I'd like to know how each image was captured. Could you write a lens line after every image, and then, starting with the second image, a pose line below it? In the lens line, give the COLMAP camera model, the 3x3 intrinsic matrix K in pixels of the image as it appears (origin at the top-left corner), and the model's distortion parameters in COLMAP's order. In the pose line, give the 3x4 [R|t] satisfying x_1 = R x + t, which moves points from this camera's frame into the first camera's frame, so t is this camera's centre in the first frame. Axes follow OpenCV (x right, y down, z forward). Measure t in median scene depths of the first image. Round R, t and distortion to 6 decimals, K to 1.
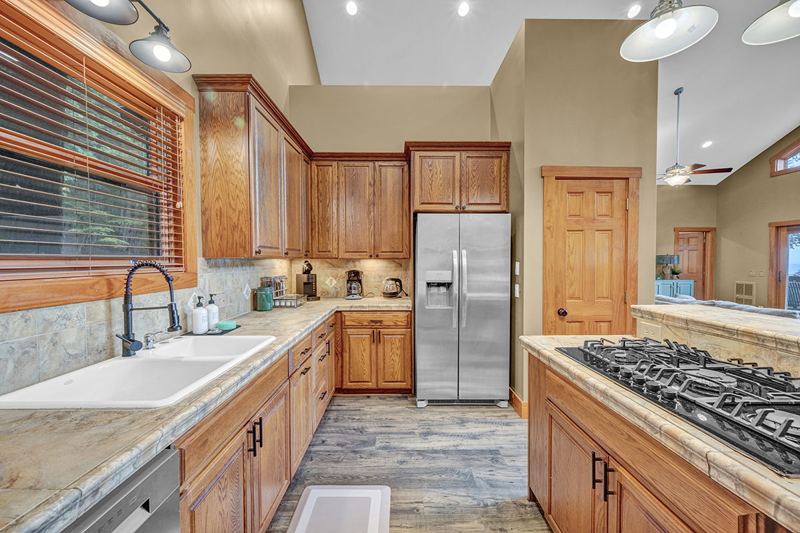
lens RADIAL K [[315.9, 0, 400.0], [0, 315.9, 266.5], [0, 0, 1]] dist [-0.000014, -0.000035]
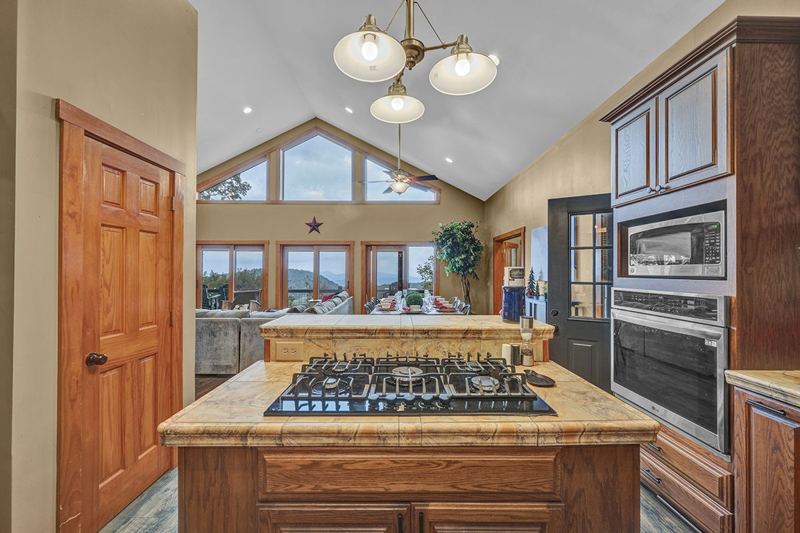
lens RADIAL K [[315.9, 0, 400.0], [0, 315.9, 266.5], [0, 0, 1]] dist [-0.000014, -0.000035]
pose [[0.006002, 0.012010, 0.999910, -0.085279], [0.015881, 0.999801, -0.012104, -0.015107], [-0.999856, 0.015953, 0.005810, 0.415973]]
